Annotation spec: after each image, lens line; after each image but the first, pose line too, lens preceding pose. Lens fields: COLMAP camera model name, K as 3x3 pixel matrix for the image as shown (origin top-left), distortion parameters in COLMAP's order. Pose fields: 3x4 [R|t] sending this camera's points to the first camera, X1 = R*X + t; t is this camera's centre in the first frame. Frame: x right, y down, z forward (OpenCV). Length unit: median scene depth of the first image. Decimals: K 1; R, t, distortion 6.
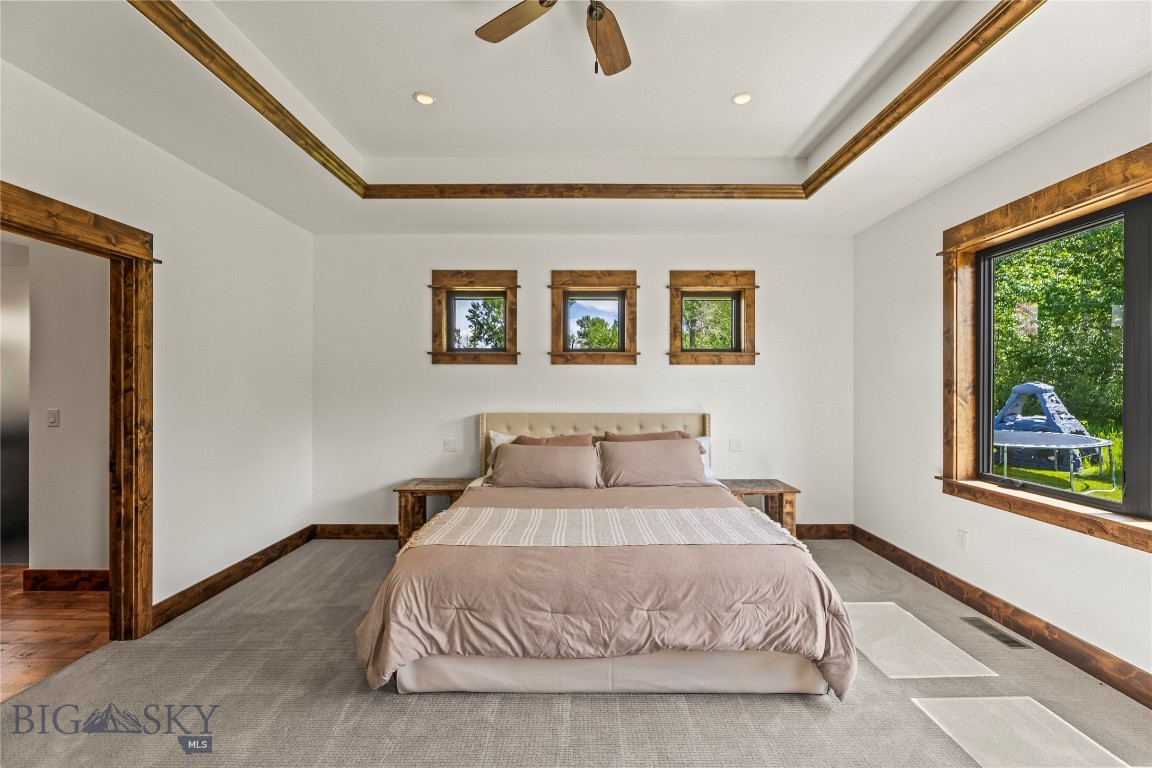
lens RADIAL K [[473.6, 0, 572.1], [0, 473.6, 385.9], [0, 0, 1]] dist [-0.004090, -0.000144]
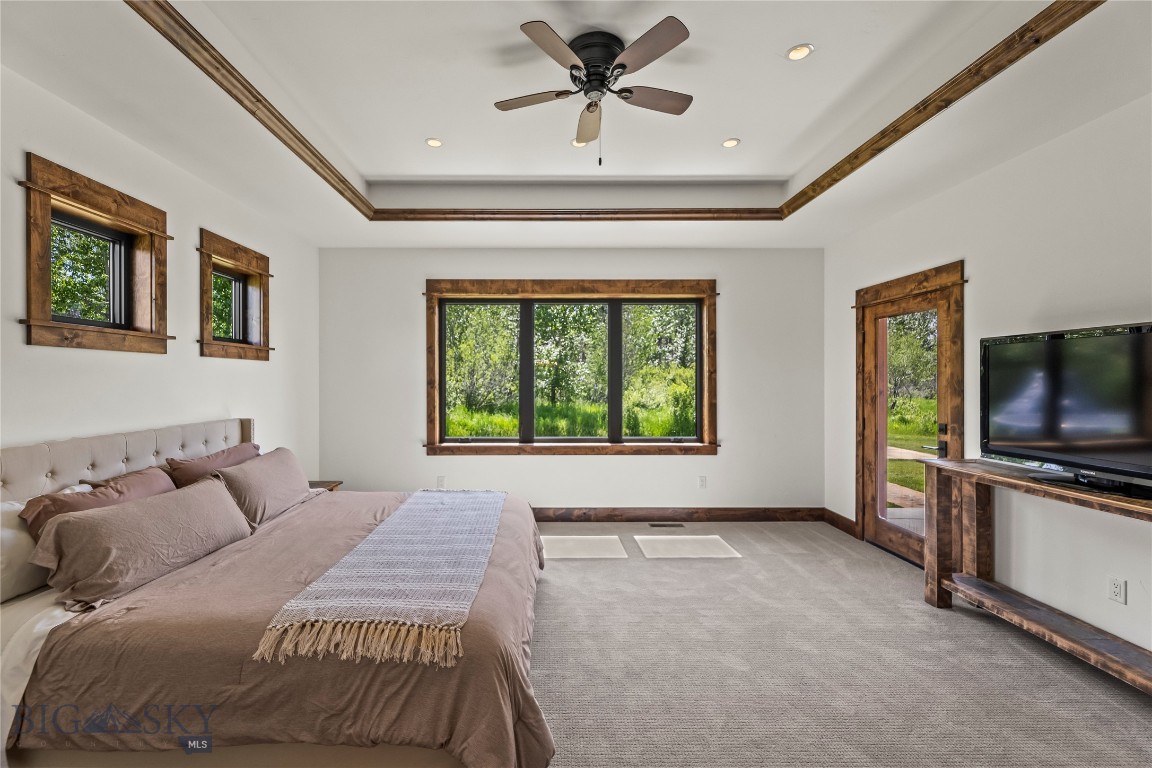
lens RADIAL K [[473.6, 0, 568.5], [0, 473.6, 381.5], [0, 0, 1]] dist [-0.004090, -0.000144]
pose [[-0.030487, -0.004656, 0.999524, -0.545606], [-0.001961, 0.999988, 0.004599, -0.010429], [-0.999533, -0.001820, -0.030496, 0.456785]]
